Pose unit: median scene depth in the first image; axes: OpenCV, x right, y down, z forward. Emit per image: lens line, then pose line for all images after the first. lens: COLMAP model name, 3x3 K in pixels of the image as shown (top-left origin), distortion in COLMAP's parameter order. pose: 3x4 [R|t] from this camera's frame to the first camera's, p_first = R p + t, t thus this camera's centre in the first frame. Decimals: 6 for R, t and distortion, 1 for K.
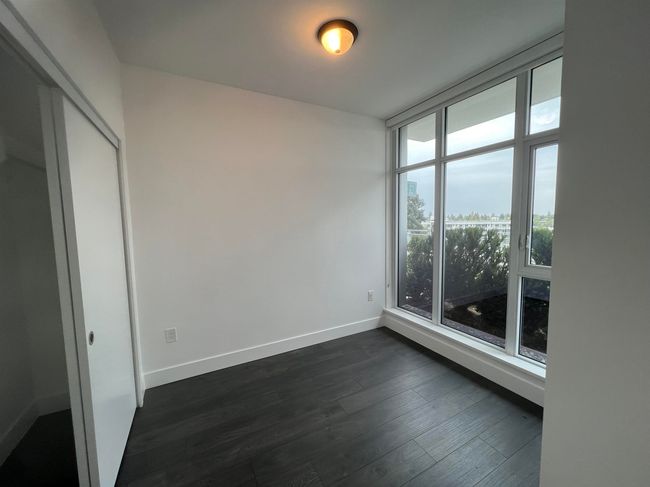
lens RADIAL K [[258.9, 0, 325.0], [0, 258.9, 243.5], [0, 0, 1]] dist [-0.000491, -0.000065]
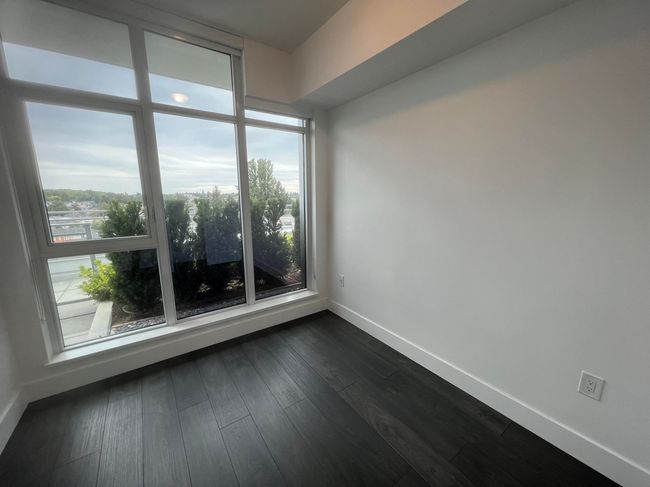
lens RADIAL K [[258.9, 0, 325.0], [0, 258.9, 243.5], [0, 0, 1]] dist [-0.000491, -0.000065]
pose [[-0.108464, -0.197922, 0.974198, -0.418008], [0.070320, 0.975997, 0.206117, -0.075640], [-0.991610, 0.090862, -0.091942, 0.679558]]
